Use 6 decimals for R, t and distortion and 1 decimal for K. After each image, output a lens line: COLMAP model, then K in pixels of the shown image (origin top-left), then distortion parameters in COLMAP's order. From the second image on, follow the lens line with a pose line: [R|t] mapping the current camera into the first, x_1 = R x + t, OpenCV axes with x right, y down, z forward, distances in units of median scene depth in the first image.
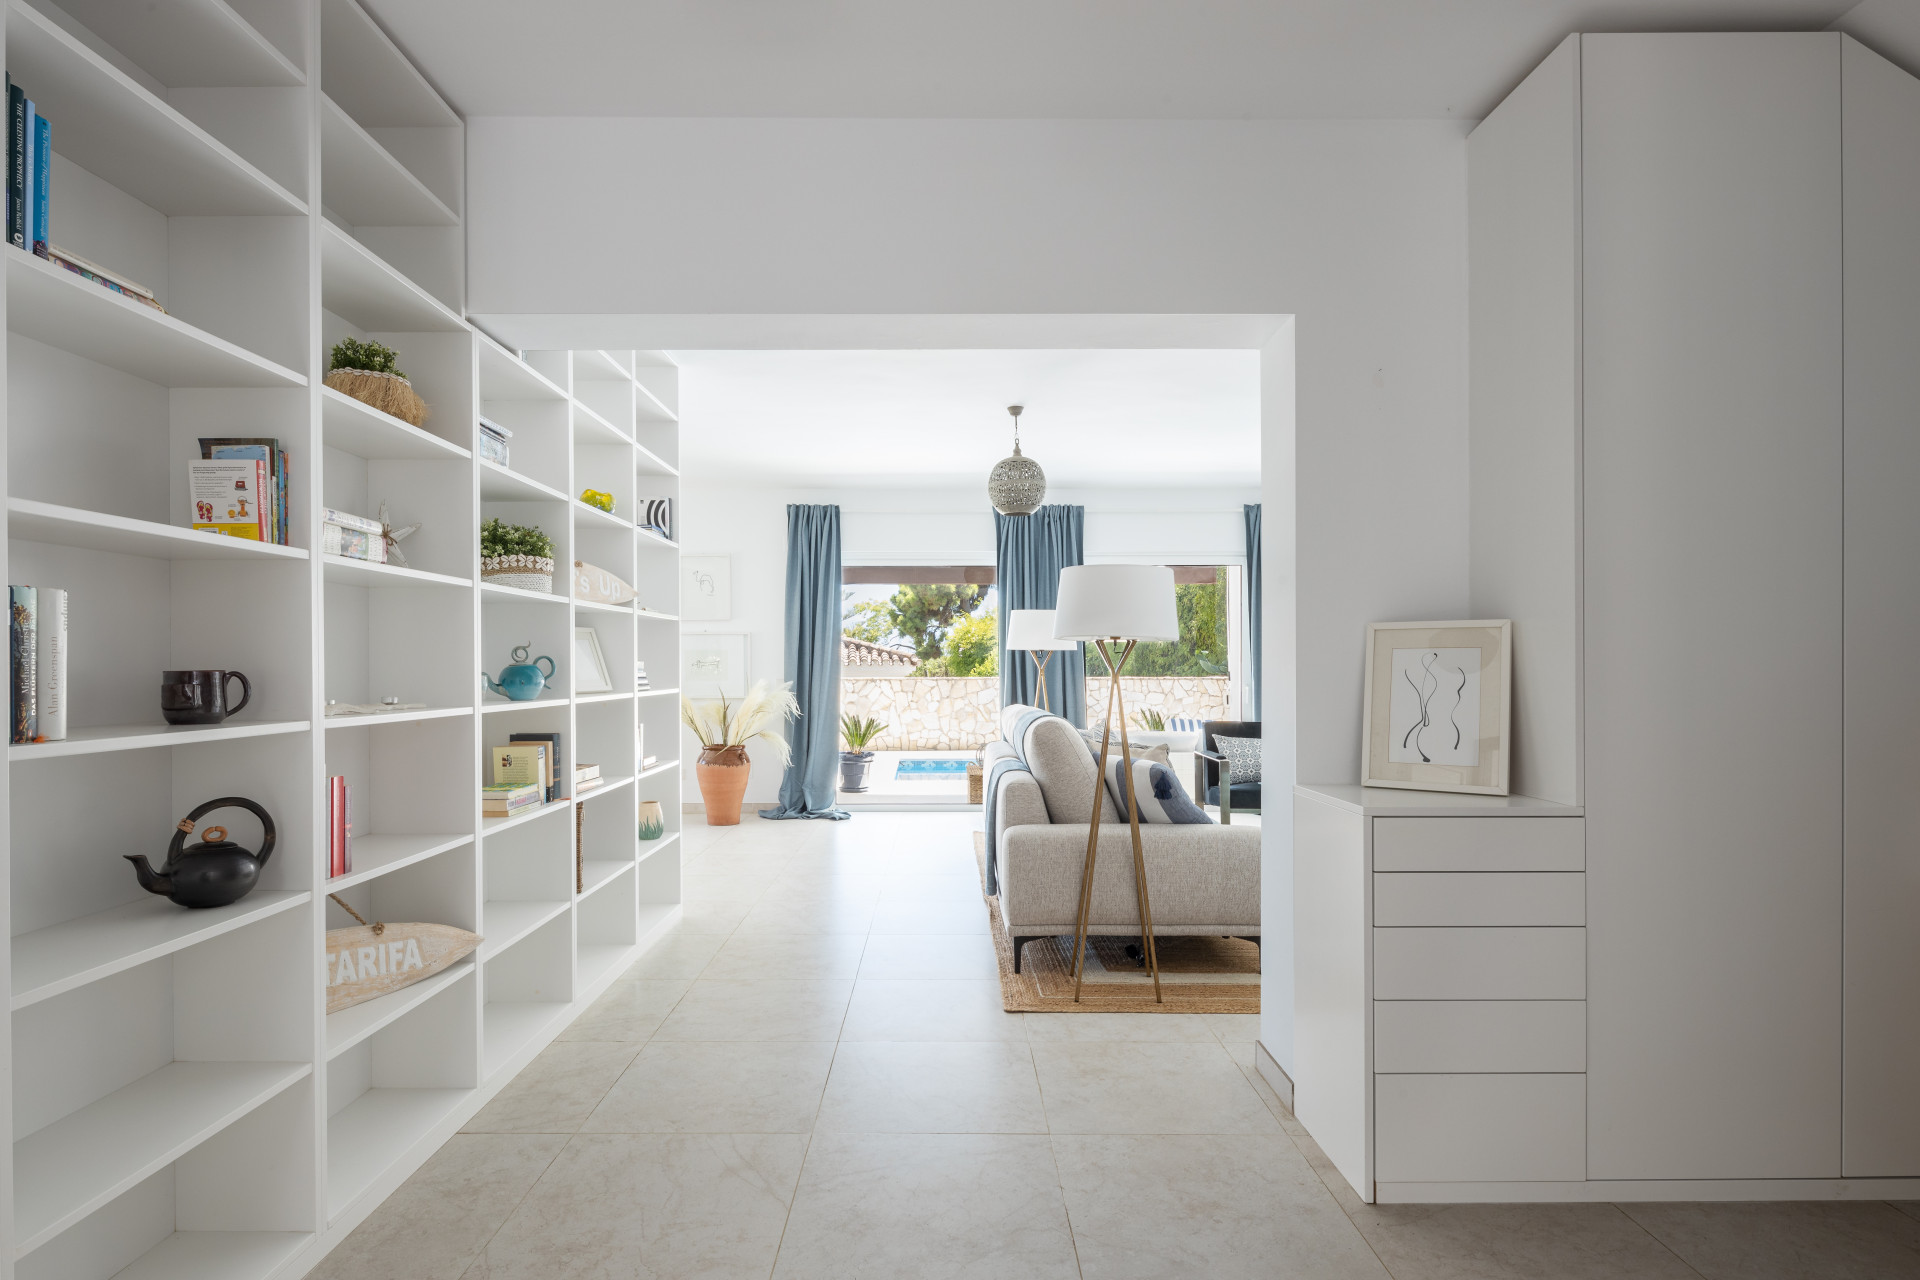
lens RADIAL K [[916.0, 0, 956.5], [0, 916.0, 658.0], [0, 0, 1]] dist [-0.000257, -0.000439]
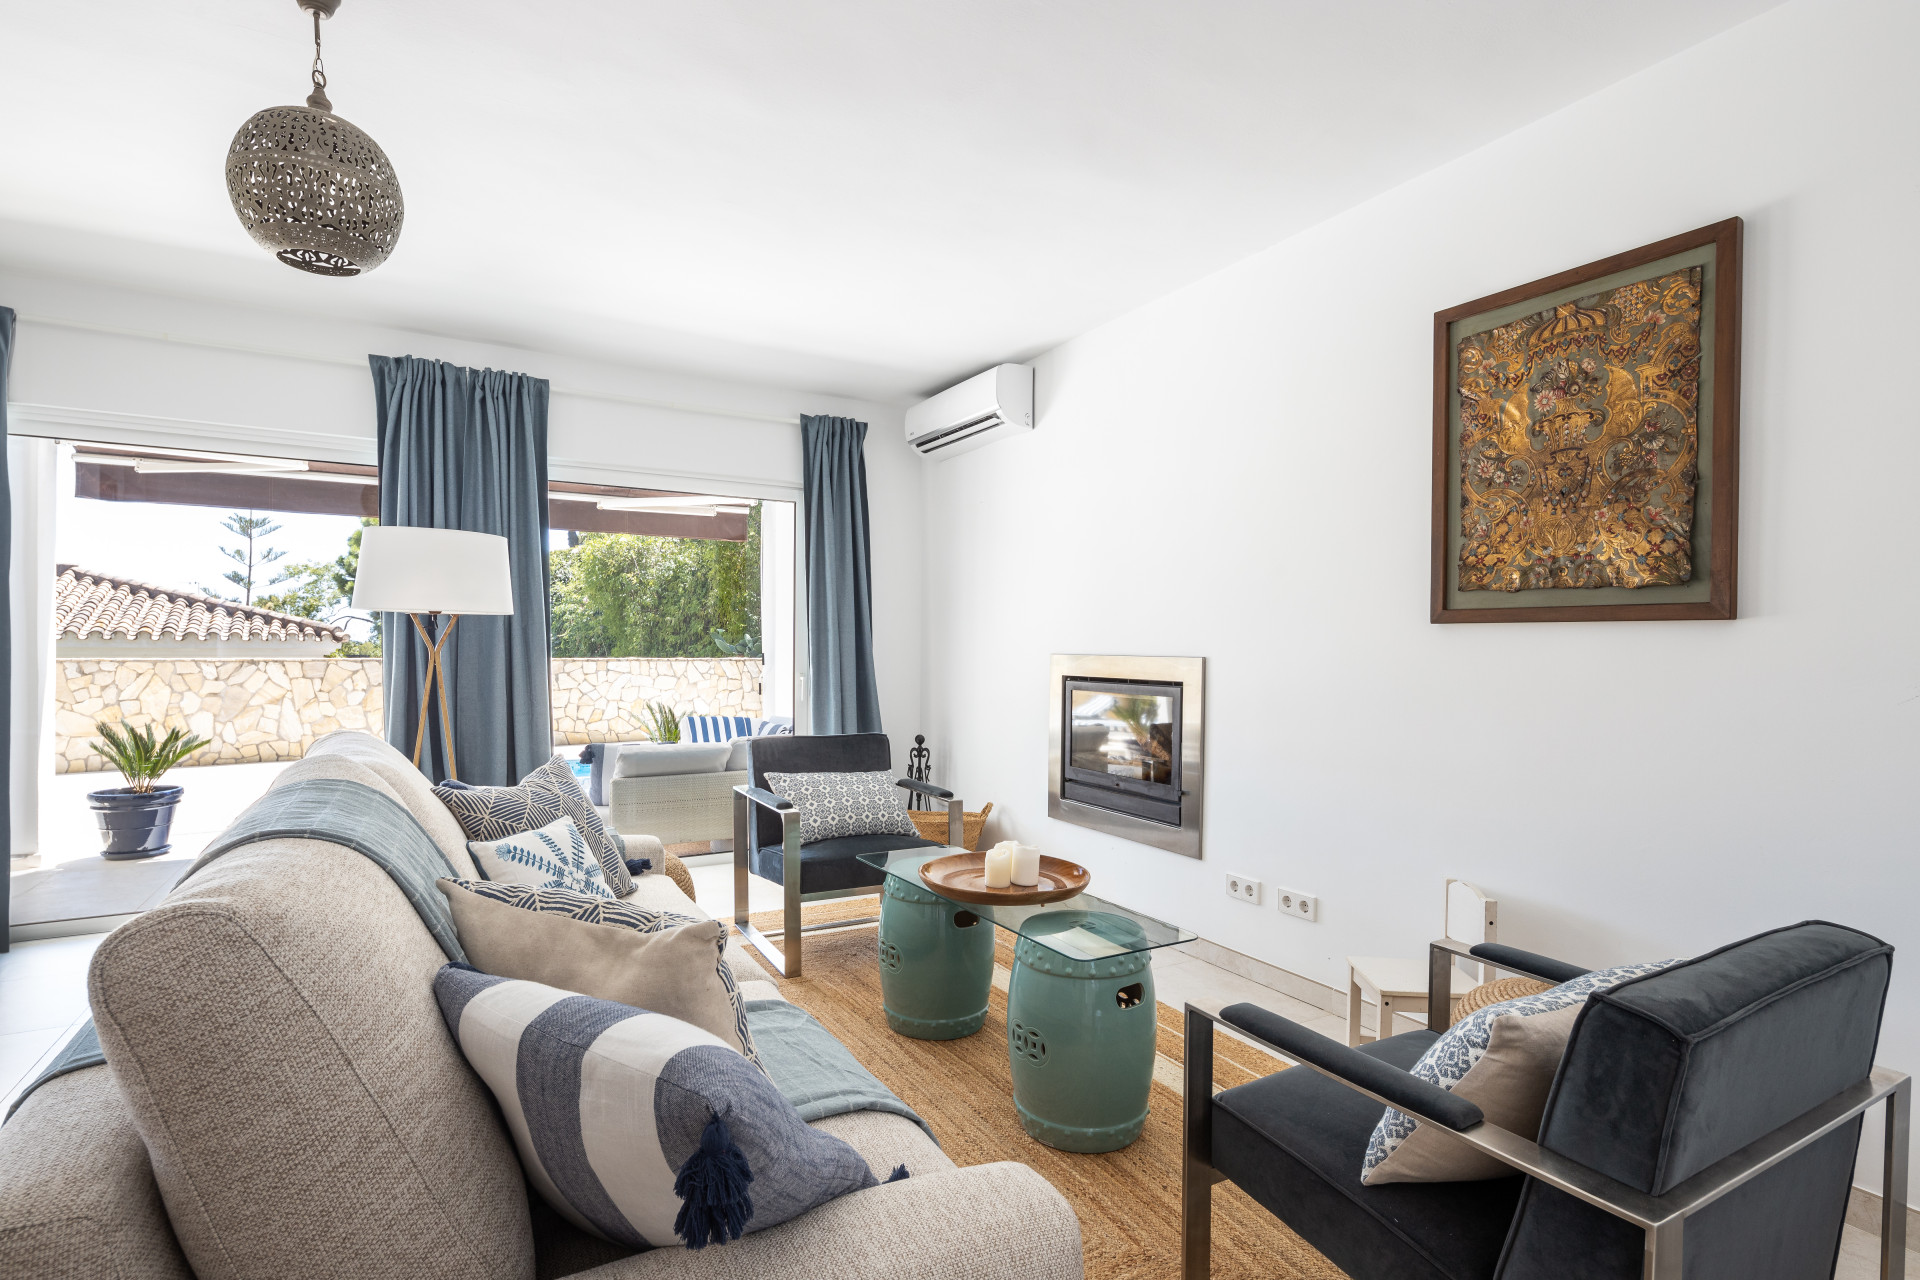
lens RADIAL K [[916.0, 0, 953.9], [0, 916.0, 653.7], [0, 0, 1]] dist [-0.000257, -0.000439]
pose [[0.868071, 0.003710, 0.496426, 0.050032], [-0.012675, 0.999812, 0.014692, 0.001544], [-0.496278, -0.019046, 0.867955, 0.237599]]
